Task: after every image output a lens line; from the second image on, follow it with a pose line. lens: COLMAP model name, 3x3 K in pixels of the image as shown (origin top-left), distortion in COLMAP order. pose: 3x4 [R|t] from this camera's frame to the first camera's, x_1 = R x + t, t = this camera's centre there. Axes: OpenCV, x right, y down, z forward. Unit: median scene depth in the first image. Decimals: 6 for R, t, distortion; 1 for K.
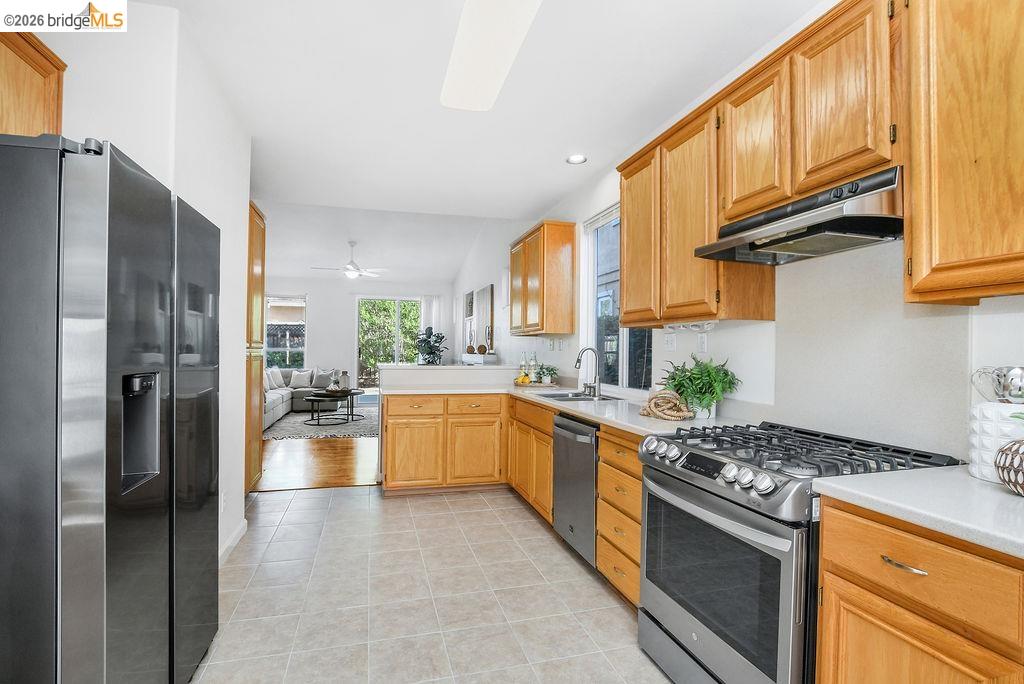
lens RADIAL K [[481.4, 0, 510.4], [0, 481.4, 342.5], [0, 0, 1]] dist [-0.032814, 0.002461]
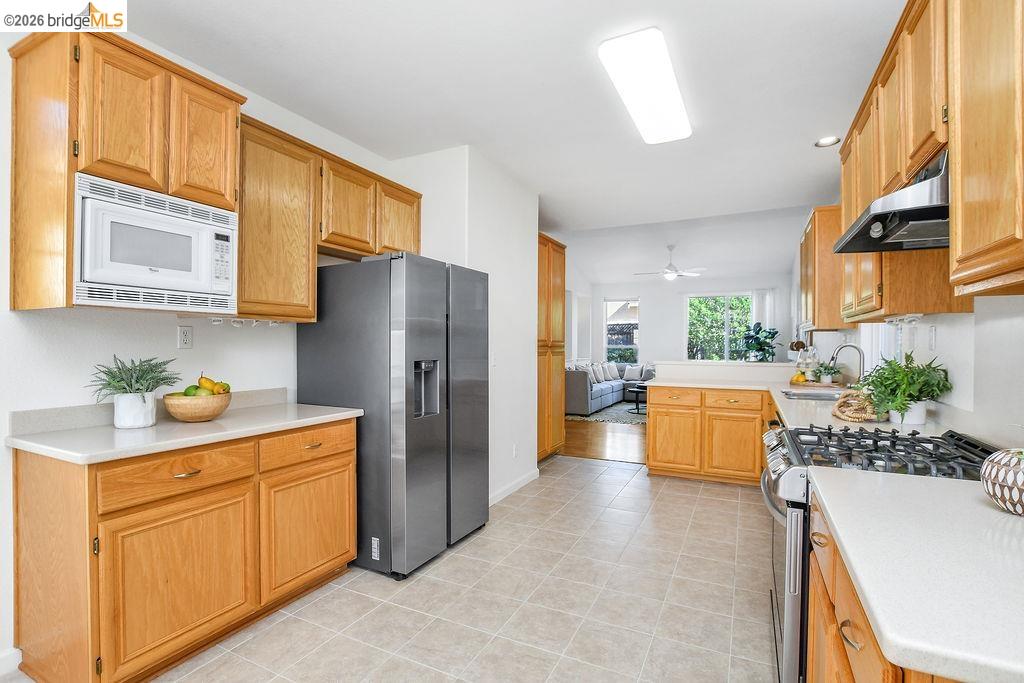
lens RADIAL K [[486.1, 0, 513.0], [0, 486.1, 342.5], [0, 0, 1]] dist [-0.030254, 0.002457]
pose [[0.739774, -0.009455, -0.672789, 0.280520], [0.014827, 0.999888, 0.002252, -0.004510], [0.672692, -0.011642, 0.739831, -0.086844]]
